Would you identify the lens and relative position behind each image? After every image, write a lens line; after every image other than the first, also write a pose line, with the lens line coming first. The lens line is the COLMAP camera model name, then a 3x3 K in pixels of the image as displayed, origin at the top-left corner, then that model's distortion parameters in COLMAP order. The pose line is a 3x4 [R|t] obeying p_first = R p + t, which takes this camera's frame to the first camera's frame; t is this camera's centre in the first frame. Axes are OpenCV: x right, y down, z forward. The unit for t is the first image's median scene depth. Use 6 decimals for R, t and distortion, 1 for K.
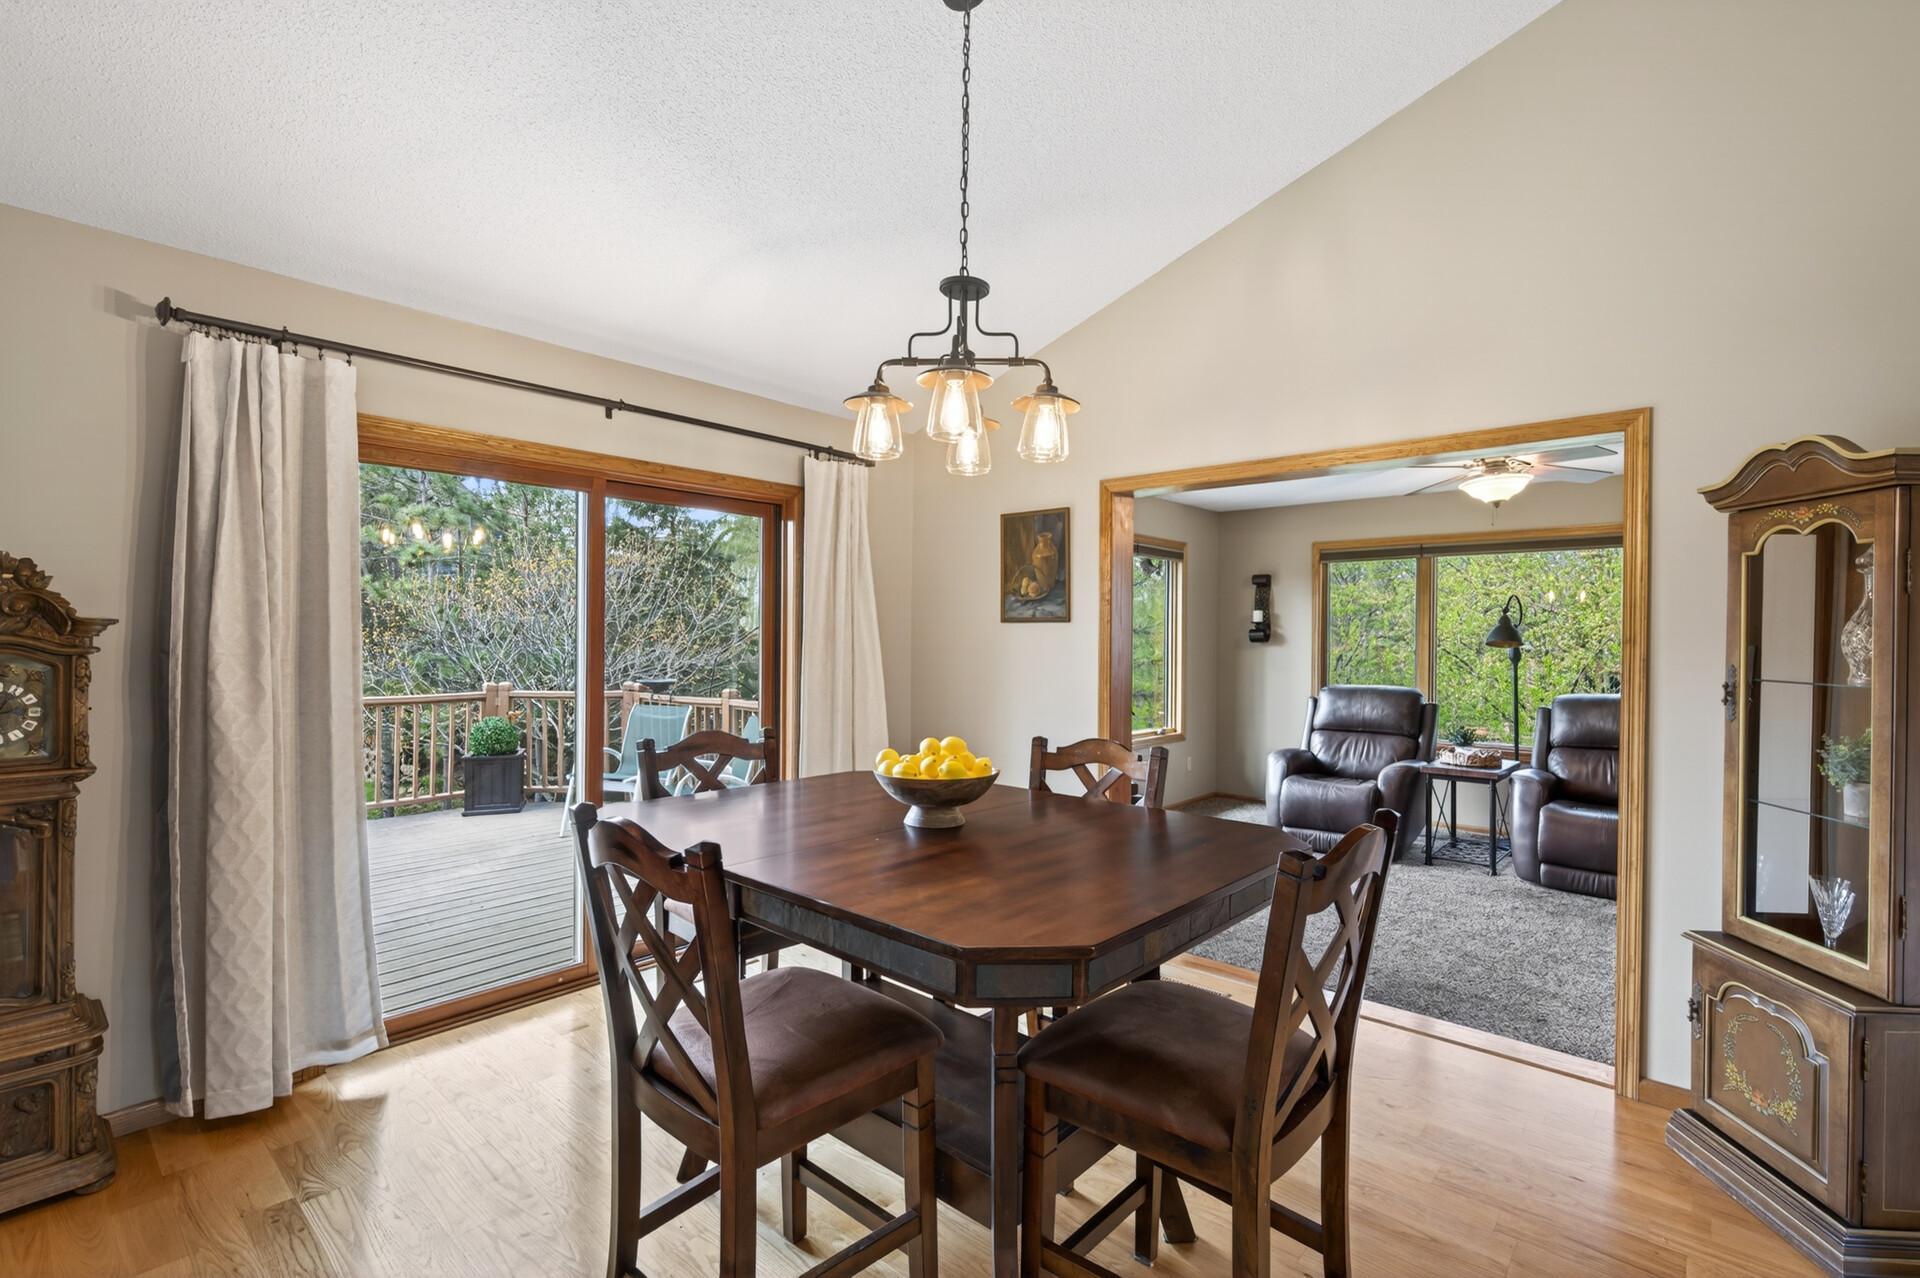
lens RADIAL K [[885.8, 0, 960.0], [0, 885.8, 639.0], [0, 0, 1]] dist [-0.003198, -0.000459]
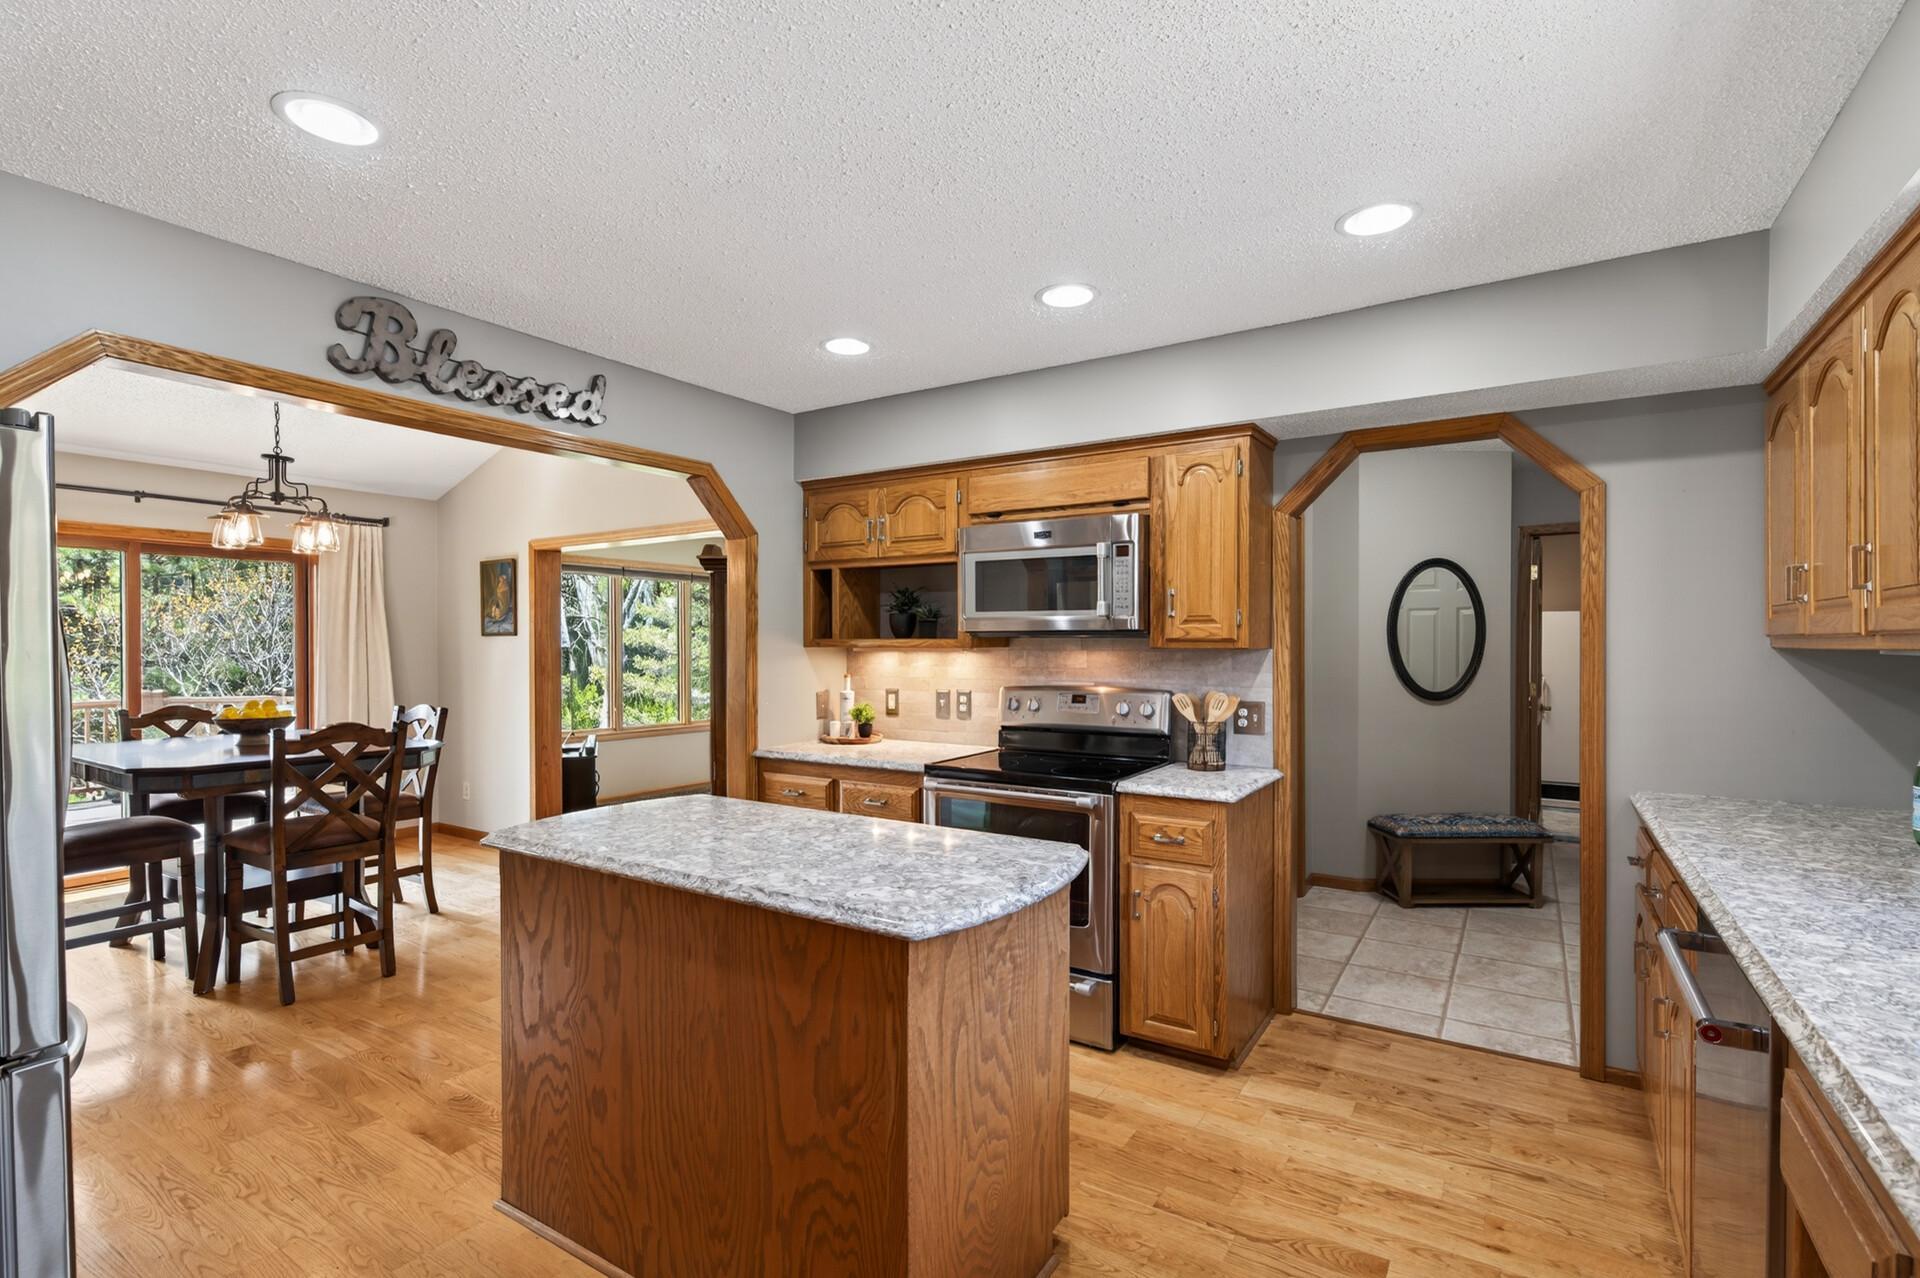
lens RADIAL K [[885.8, 0, 960.0], [0, 885.8, 639.0], [0, 0, 1]] dist [-0.003198, -0.000459]
pose [[0.987146, -0.006554, 0.159686, 0.624201], [0.008445, 0.999902, -0.011167, 0.009035], [-0.159597, 0.012372, 0.987105, -0.591007]]
